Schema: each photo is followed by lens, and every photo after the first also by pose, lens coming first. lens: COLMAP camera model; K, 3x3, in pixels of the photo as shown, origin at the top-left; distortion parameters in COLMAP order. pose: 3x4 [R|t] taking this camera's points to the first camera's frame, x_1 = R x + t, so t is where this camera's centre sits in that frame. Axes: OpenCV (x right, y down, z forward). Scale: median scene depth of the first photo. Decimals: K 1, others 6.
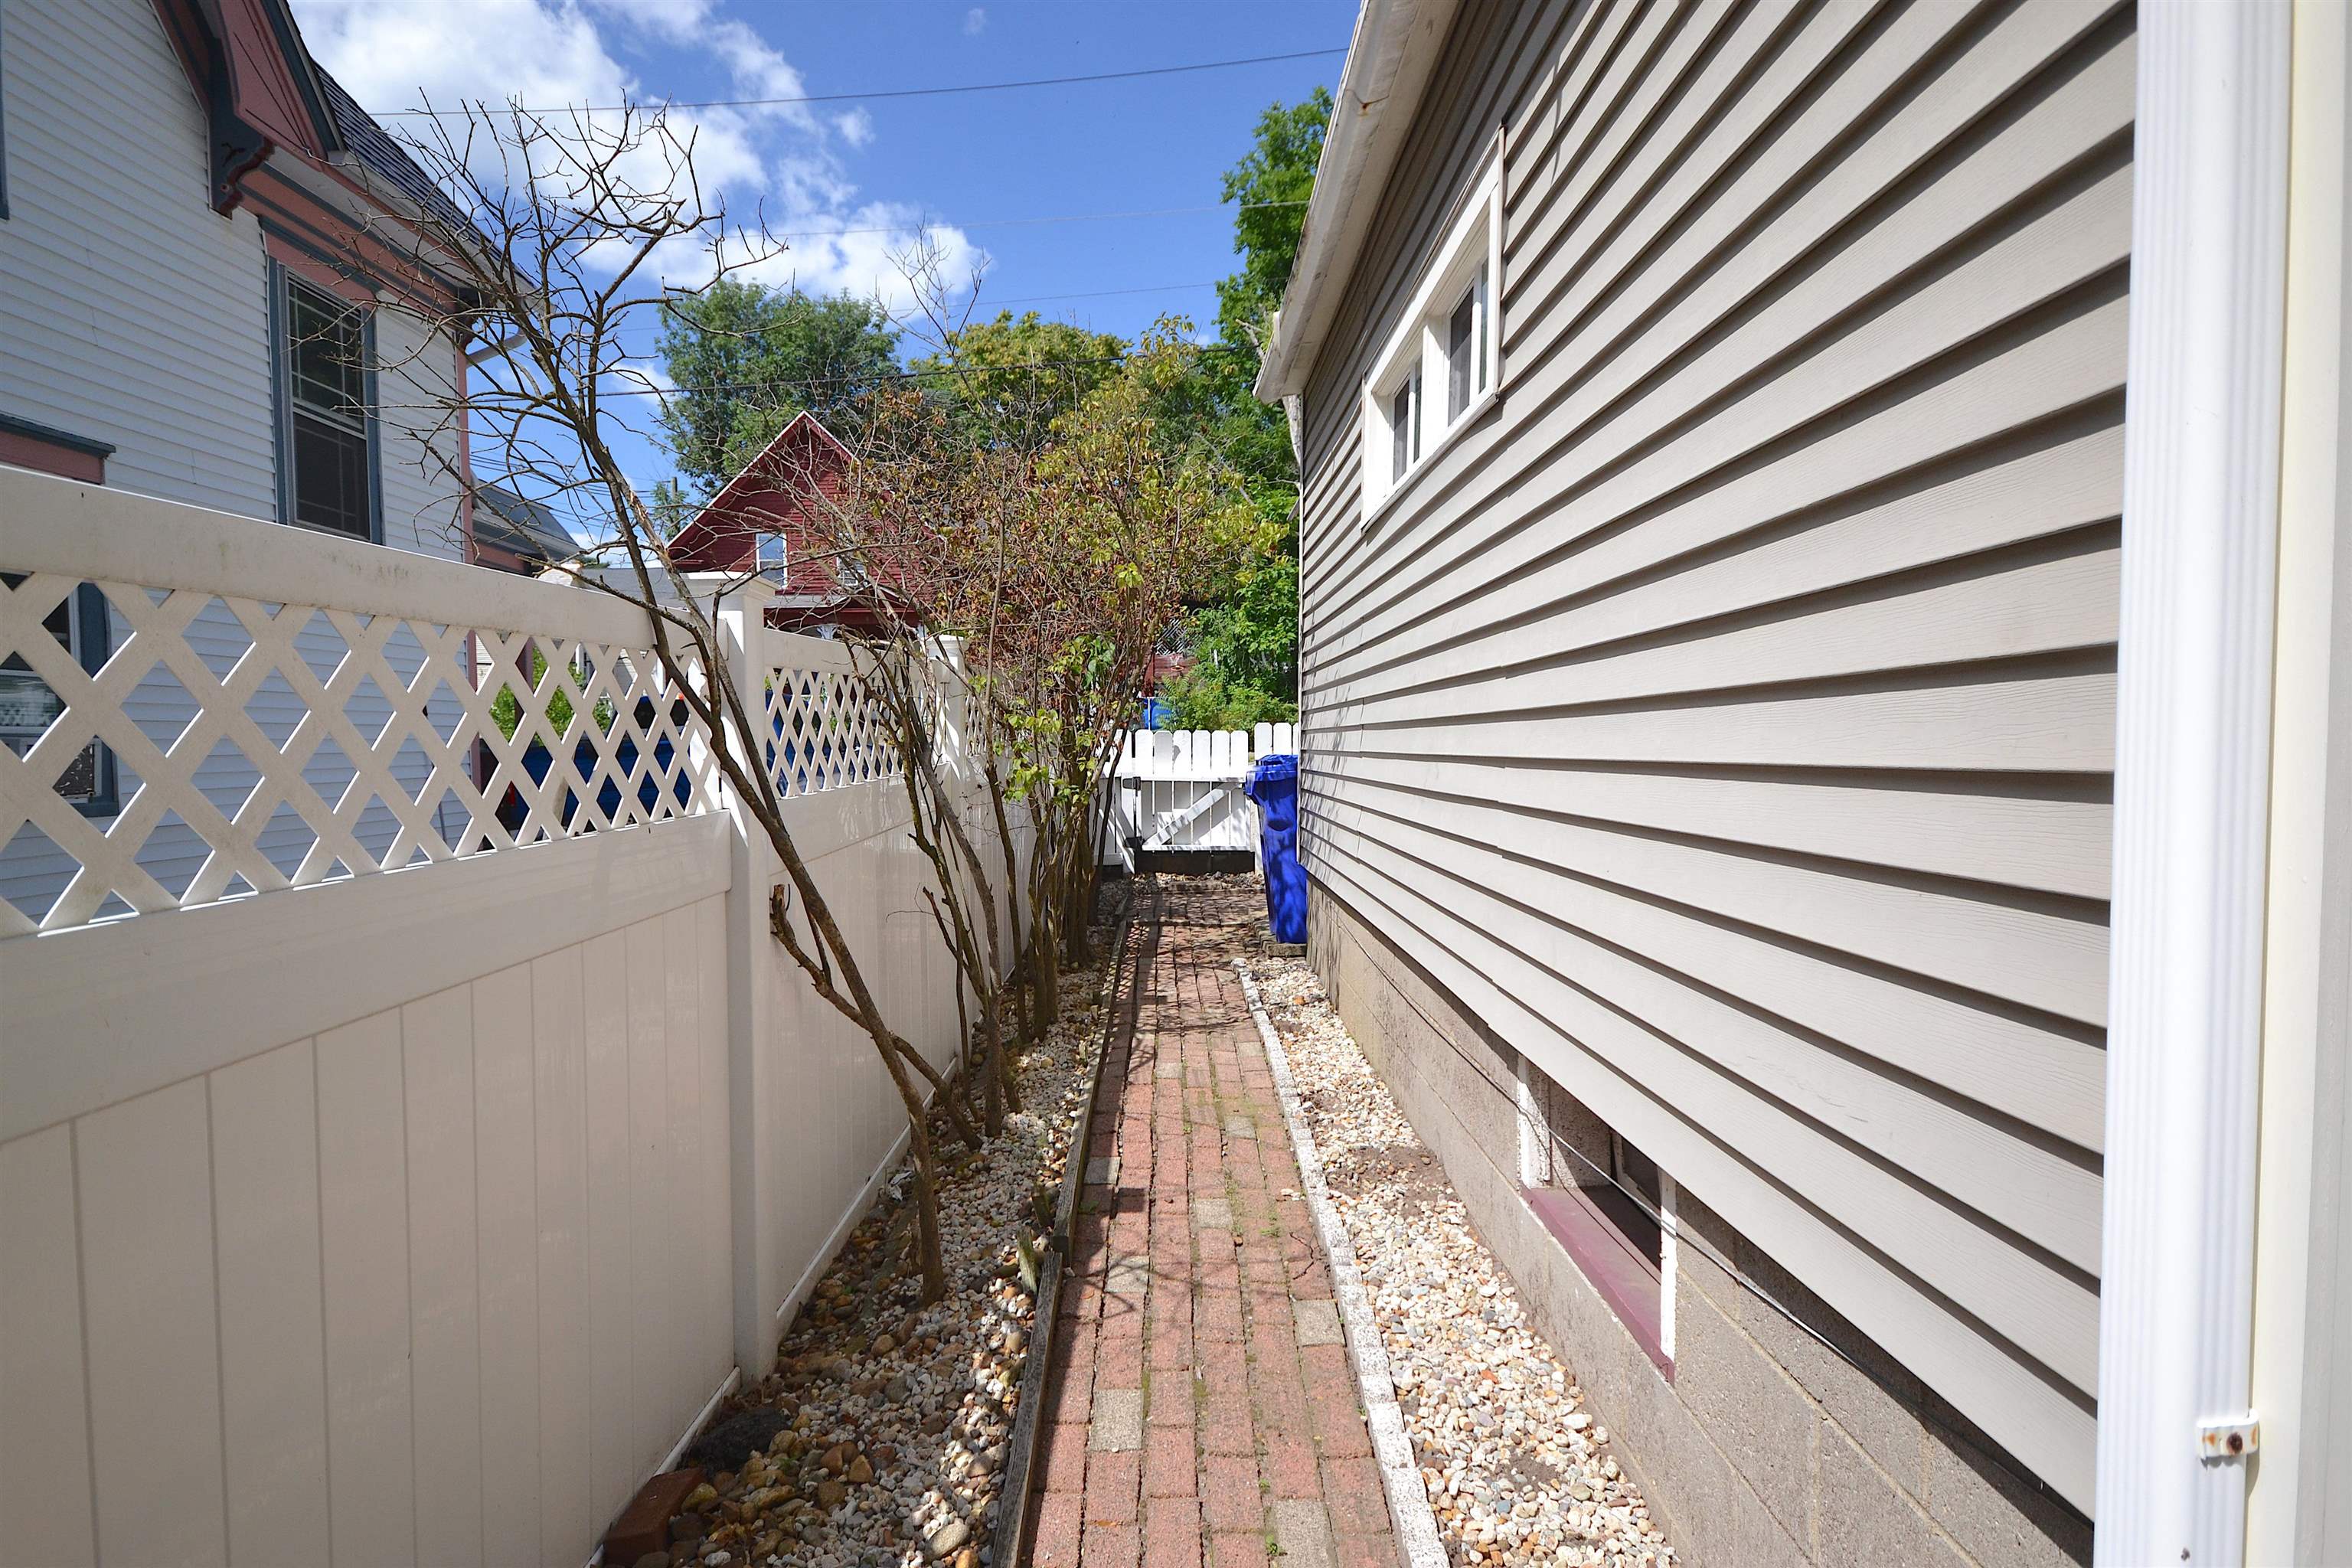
lens RADIAL K [[1238.7, 0, 1179.7], [0, 1238.7, 799.1], [0, 0, 1]] dist [0.010998, -0.000639]
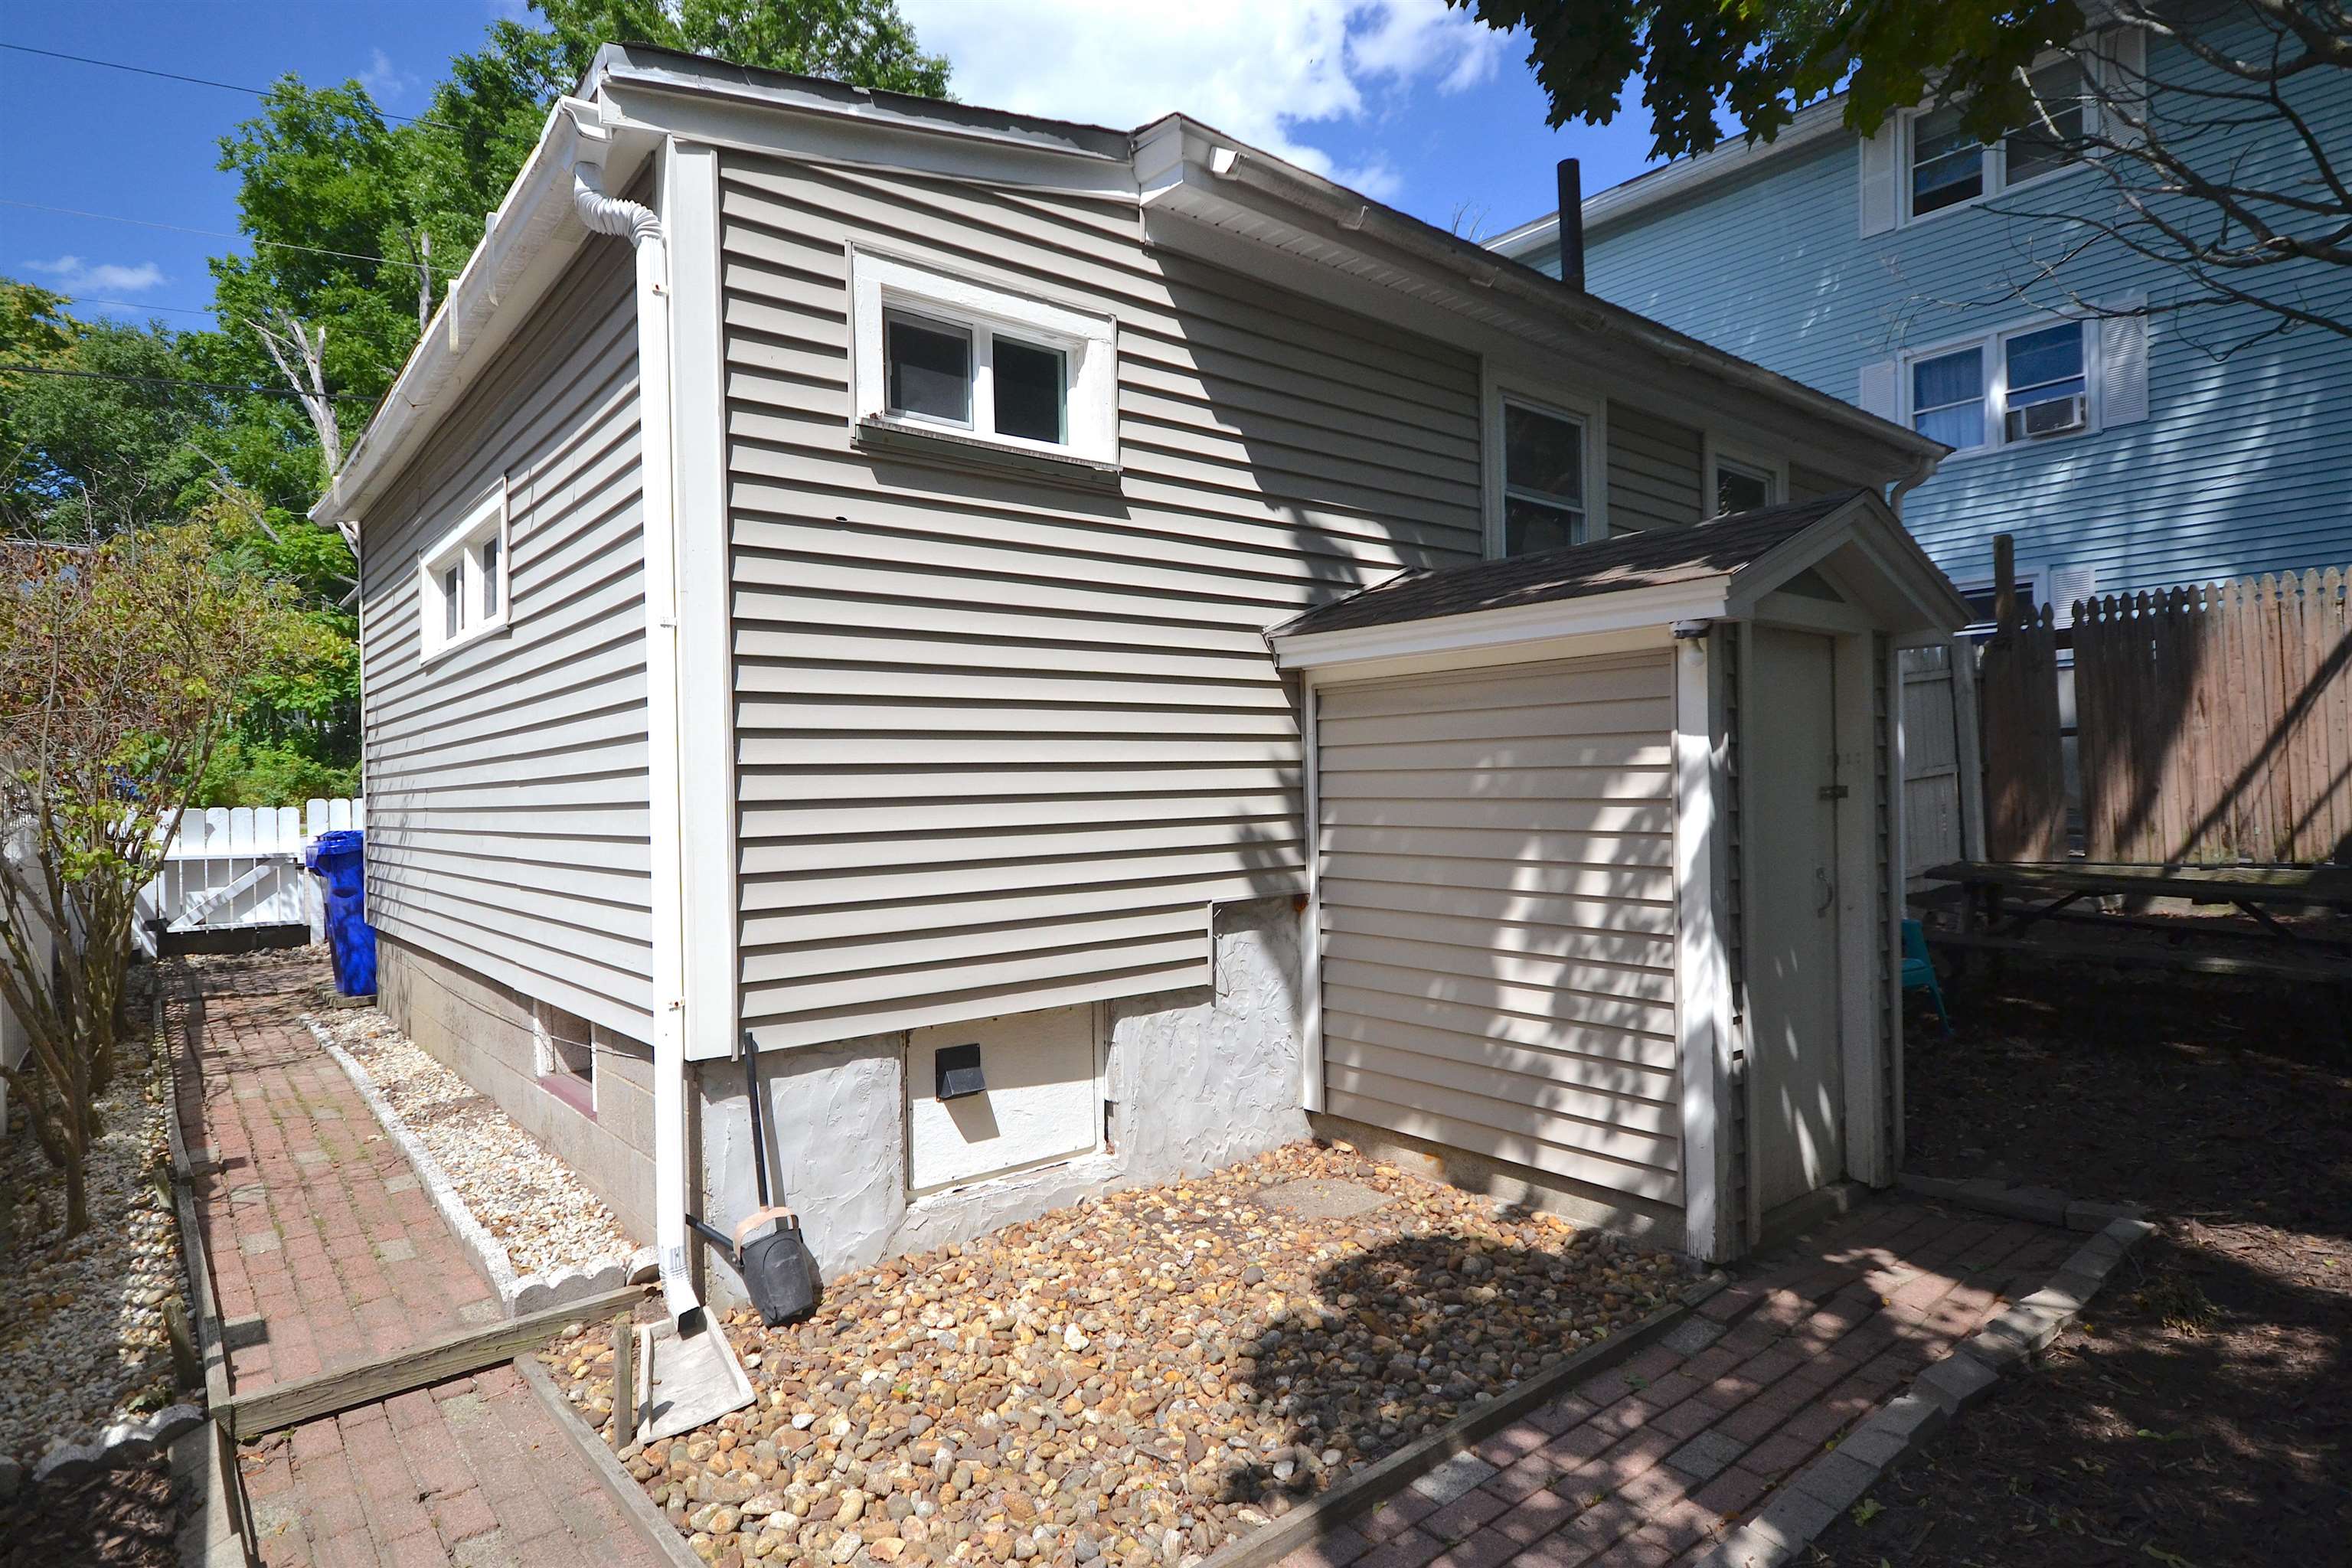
lens RADIAL K [[1238.7, 0, 1183.0], [0, 1238.7, 800.3], [0, 0, 1]] dist [0.010998, -0.000639]
pose [[0.771737, -0.016364, 0.635731, -0.049135], [0.046567, 0.998439, -0.030829, 0.007038], [-0.634235, 0.053396, 0.771294, -0.361004]]
